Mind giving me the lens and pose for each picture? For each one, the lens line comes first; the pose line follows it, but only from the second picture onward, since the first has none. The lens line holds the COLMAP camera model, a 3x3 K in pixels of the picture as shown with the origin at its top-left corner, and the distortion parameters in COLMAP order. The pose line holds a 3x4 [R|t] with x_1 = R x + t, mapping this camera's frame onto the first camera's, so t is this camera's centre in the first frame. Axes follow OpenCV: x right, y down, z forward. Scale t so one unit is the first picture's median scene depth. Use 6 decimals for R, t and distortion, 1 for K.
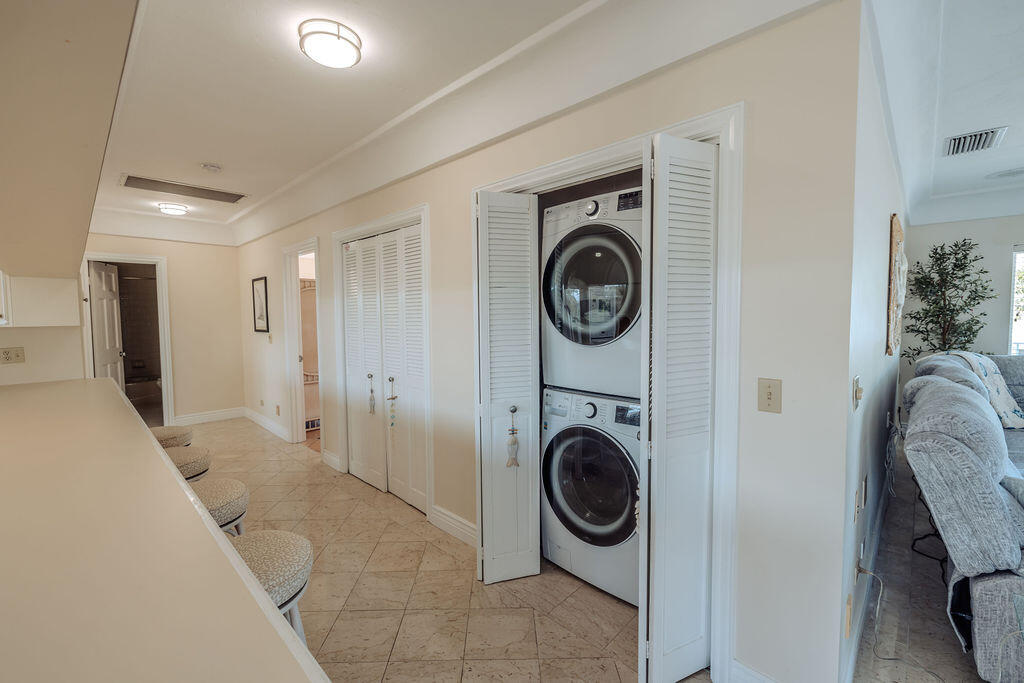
lens RADIAL K [[433.2, 0, 495.1], [0, 433.2, 336.9], [0, 0, 1]] dist [-0.000845, 0.001651]
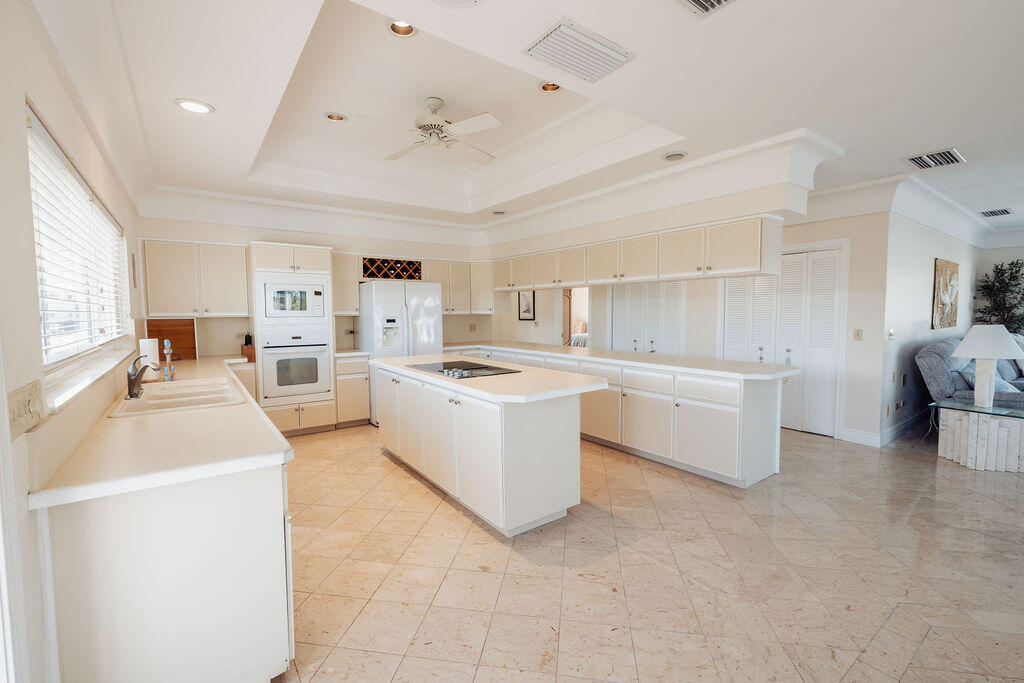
lens RADIAL K [[433.7, 0, 503.8], [0, 433.7, 337.2], [0, 0, 1]] dist [-0.000546, 0.000254]
pose [[0.986918, 0.012207, -0.160761, -0.498378], [-0.011617, 0.999922, 0.004611, 0.065278], [0.160805, -0.002683, 0.986983, -0.901079]]
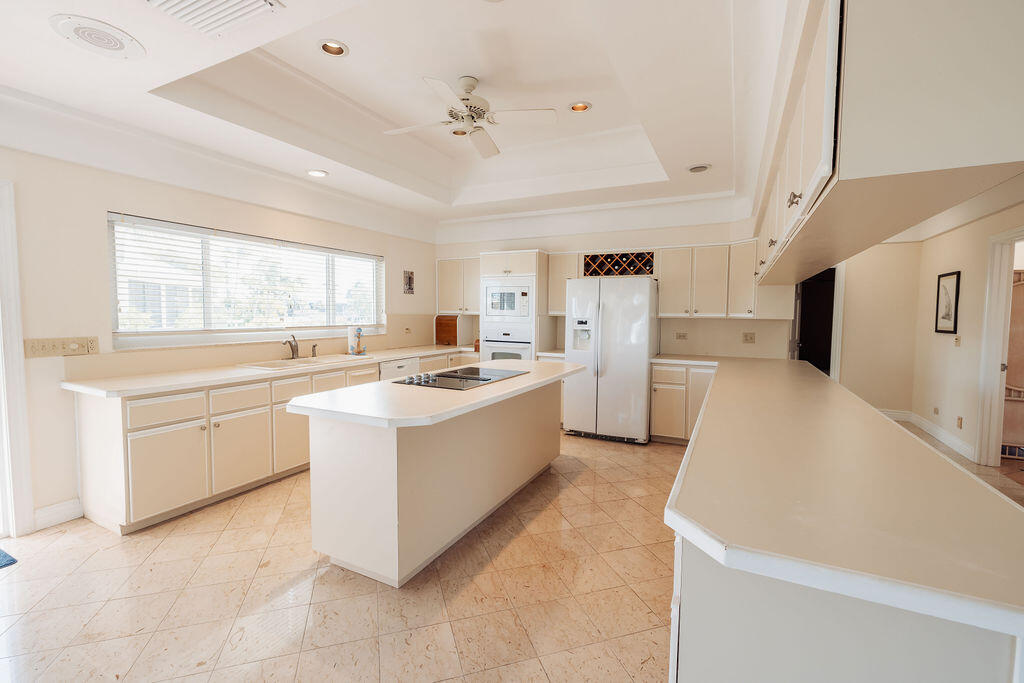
lens RADIAL K [[433.7, 0, 517.6], [0, 433.7, 337.0], [0, 0, 1]] dist [-0.000546, 0.000254]
pose [[0.321093, 0.067791, -0.944618, 0.043538], [-0.067736, 0.996524, 0.048492, 0.018579], [0.944622, 0.048414, 0.324569, -0.195278]]
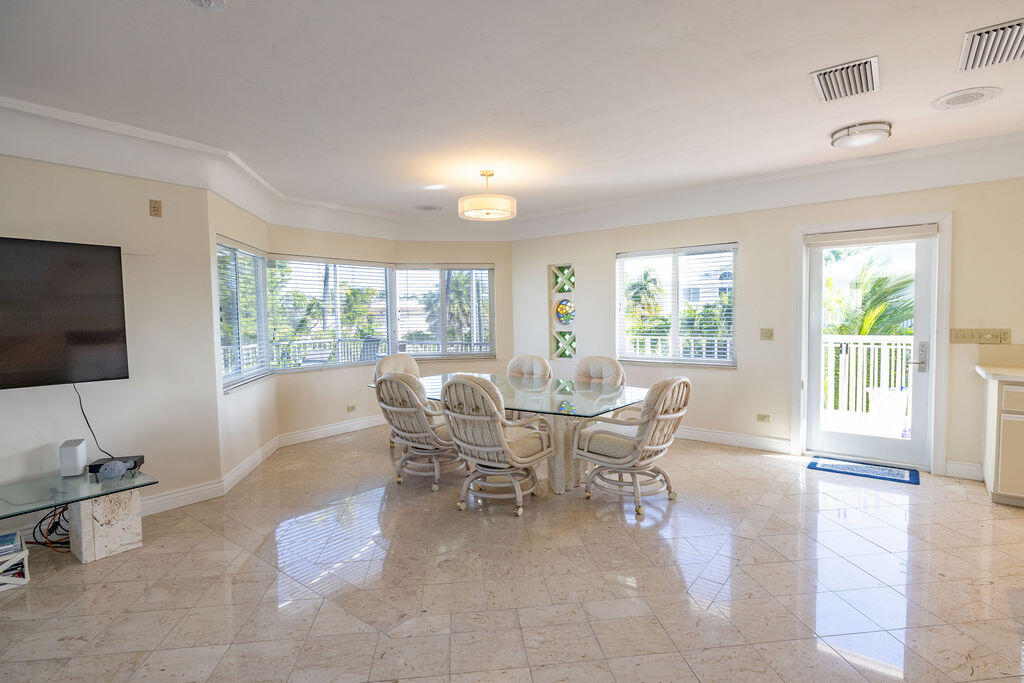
lens RADIAL K [[503.5, 0, 502.7], [0, 503.5, 341.1], [0, 0, 1]] dist [-0.003780, -0.000784]
pose [[-0.992784, 0.030529, -0.115966, 0.189262], [0.017508, 0.993589, 0.111690, 0.001409], [0.118632, 0.108854, -0.986954, 0.202731]]
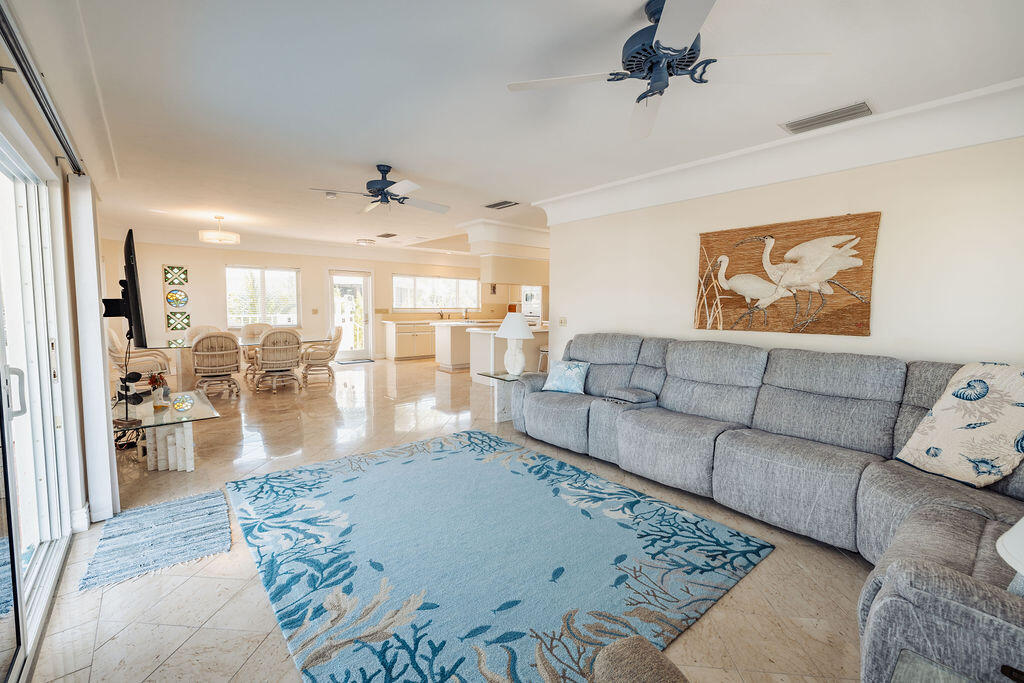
lens RADIAL K [[433.2, 0, 511.1], [0, 433.2, 327.4], [0, 0, 1]] dist [-0.000845, 0.001651]
pose [[-0.084470, 0.061550, -0.994523, 1.678501], [-0.066811, 0.995494, 0.067285, -0.011906], [0.994184, 0.072129, -0.079977, 0.325318]]
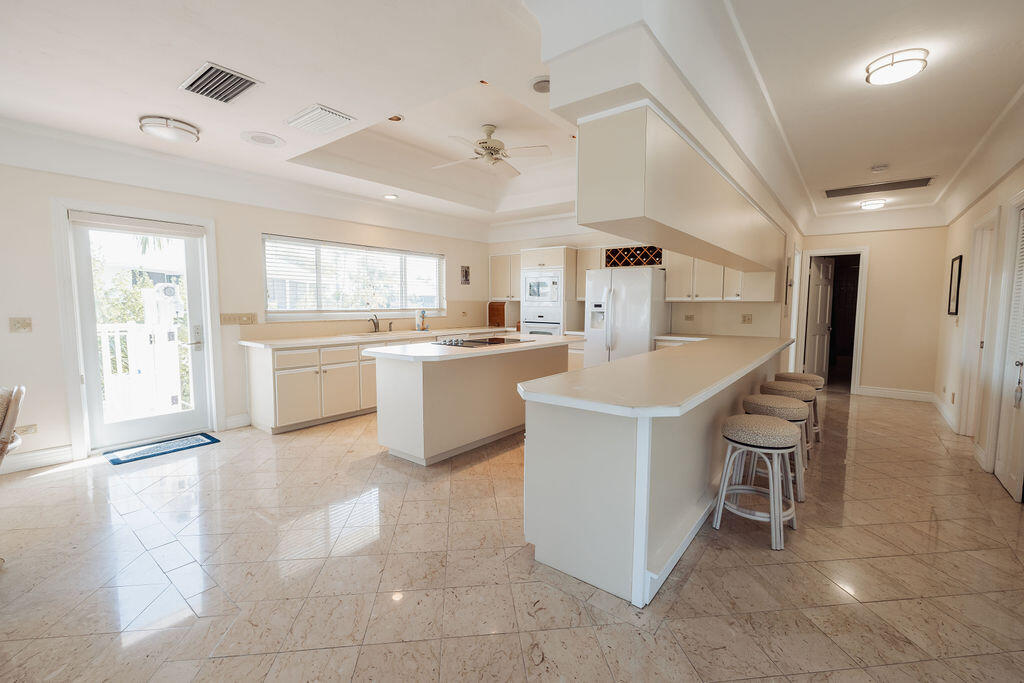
lens RADIAL K [[433.2, 0, 521.7], [0, 433.2, 337.7], [0, 0, 1]] dist [-0.000845, 0.001651]
pose [[0.138875, 0.090193, -0.986194, 0.373923], [-0.063162, 0.994623, 0.082069, 0.027813], [0.988294, 0.050892, 0.143825, -0.090170]]
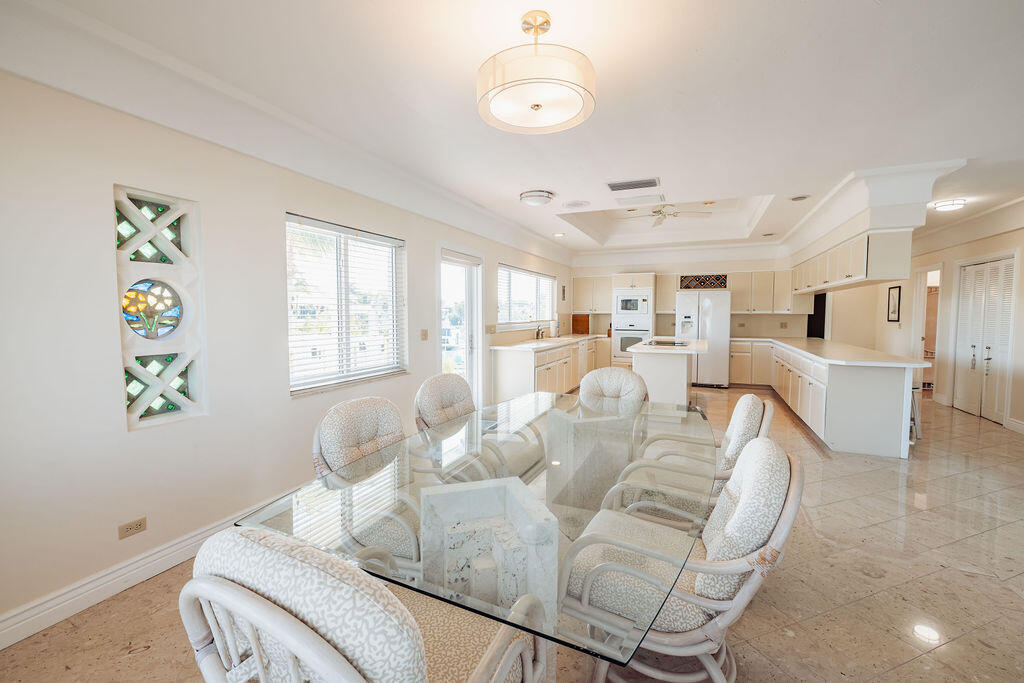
lens RADIAL K [[433.7, 0, 515.2], [0, 433.7, 337.5], [0, 0, 1]] dist [-0.000546, 0.000254]
pose [[0.377023, 0.062393, -0.924100, 0.536553], [-0.058026, 0.997360, 0.043665, 0.077681], [0.924385, 0.037159, 0.379648, -1.157962]]
